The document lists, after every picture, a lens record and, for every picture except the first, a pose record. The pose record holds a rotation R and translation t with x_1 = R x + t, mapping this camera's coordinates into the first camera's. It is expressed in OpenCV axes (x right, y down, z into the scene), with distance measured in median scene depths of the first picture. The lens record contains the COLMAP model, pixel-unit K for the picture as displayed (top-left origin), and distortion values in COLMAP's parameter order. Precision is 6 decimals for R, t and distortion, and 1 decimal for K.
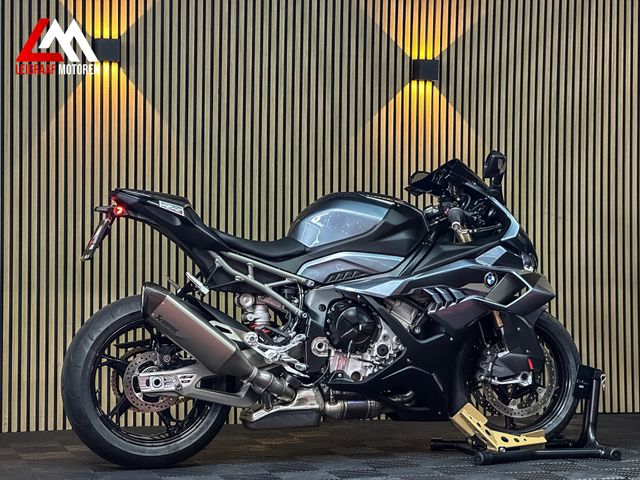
lens RADIAL K [[1443.2, 0, 308.1], [0, 1443.2, 238.8], [0, 0, 1]] dist [-0.065799, 4.425062]
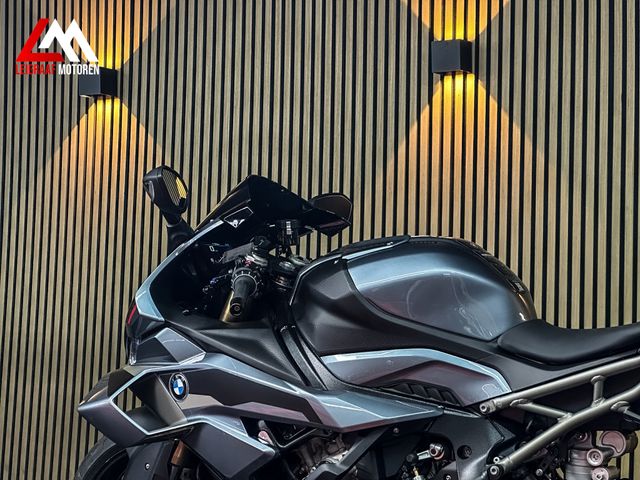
lens RADIAL K [[1443.2, 0, 308.1], [0, 1443.2, 238.8], [0, 0, 1]] dist [-0.065799, 4.425062]
pose [[0.690886, -0.033107, -0.722205, 0.389788], [-0.015851, 0.998017, -0.060914, 0.003077], [0.722790, 0.053533, 0.688992, 0.569461]]
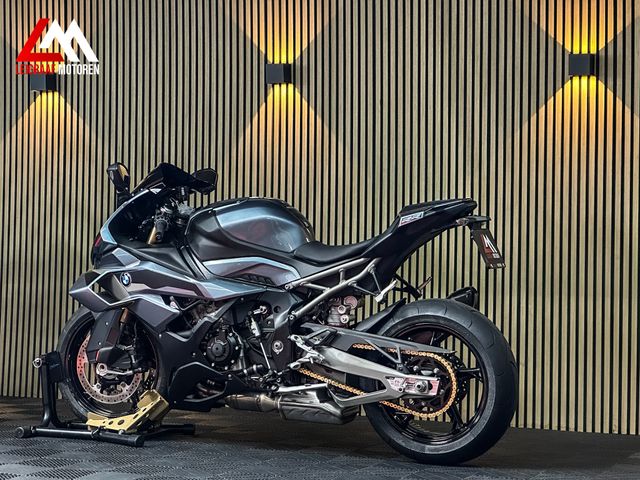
lens RADIAL K [[1443.2, 0, 308.1], [0, 1443.2, 238.8], [0, 0, 1]] dist [-0.065799, 4.425062]
pose [[0.756895, 0.002133, -0.653533, 0.744257], [-0.001746, 0.999998, 0.001243, -0.004209], [0.653534, 0.000200, 0.756897, 0.203788]]
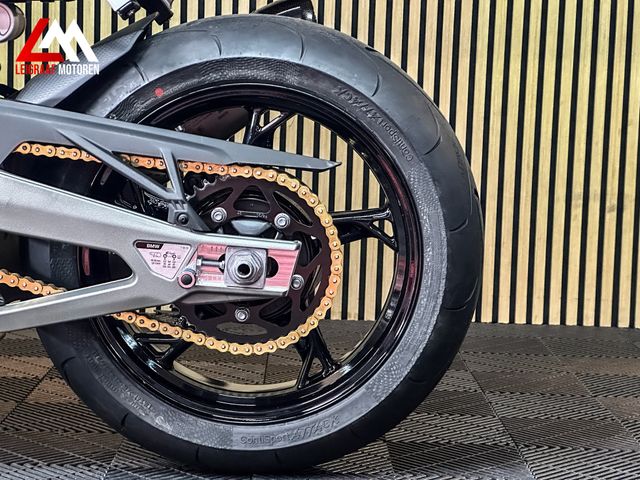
lens RADIAL K [[1443.2, 0, 308.1], [0, 1443.2, 238.8], [0, 0, 1]] dist [-0.065799, 4.425062]
pose [[0.955905, 0.062505, -0.286949, 0.258137], [-0.025799, 0.991183, 0.129962, 0.048421], [0.292542, -0.116829, 0.949089, 0.699282]]
